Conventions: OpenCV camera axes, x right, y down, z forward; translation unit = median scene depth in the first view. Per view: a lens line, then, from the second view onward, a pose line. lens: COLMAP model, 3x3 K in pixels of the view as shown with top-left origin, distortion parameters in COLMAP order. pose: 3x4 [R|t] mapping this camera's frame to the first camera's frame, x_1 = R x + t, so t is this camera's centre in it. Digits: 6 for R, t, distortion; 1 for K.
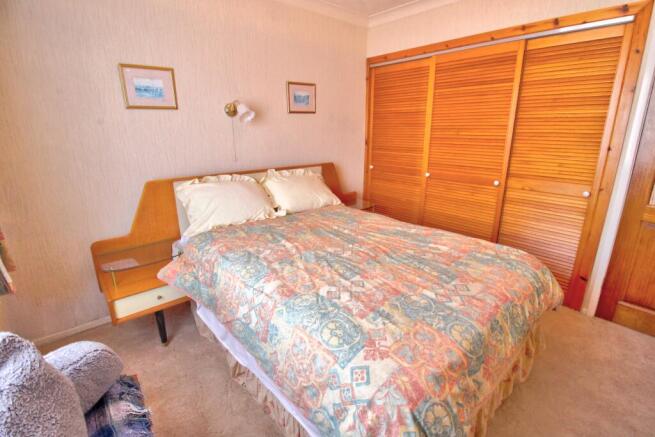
lens RADIAL K [[306.8, 0, 327.0], [0, 306.8, 208.7], [0, 0, 1]] dist [0.011977, -0.012207]
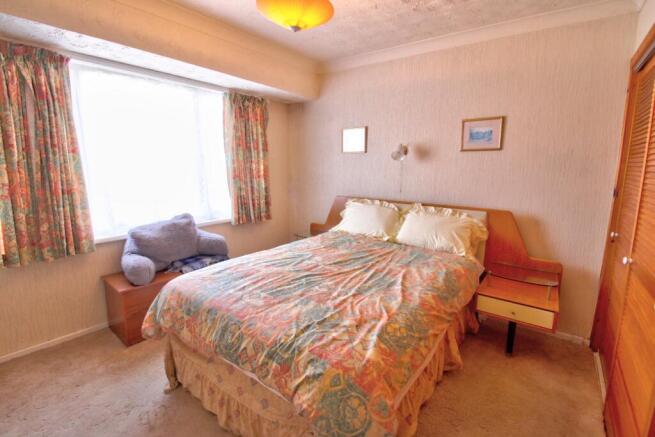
lens RADIAL K [[306.8, 0, 329.7], [0, 306.8, 210.0], [0, 0, 1]] dist [0.011977, -0.012207]
pose [[0.211152, 0.153088, -0.965391, 0.965340], [-0.272144, 0.957813, 0.092362, -0.148692], [0.938804, 0.243223, 0.243906, 0.552093]]
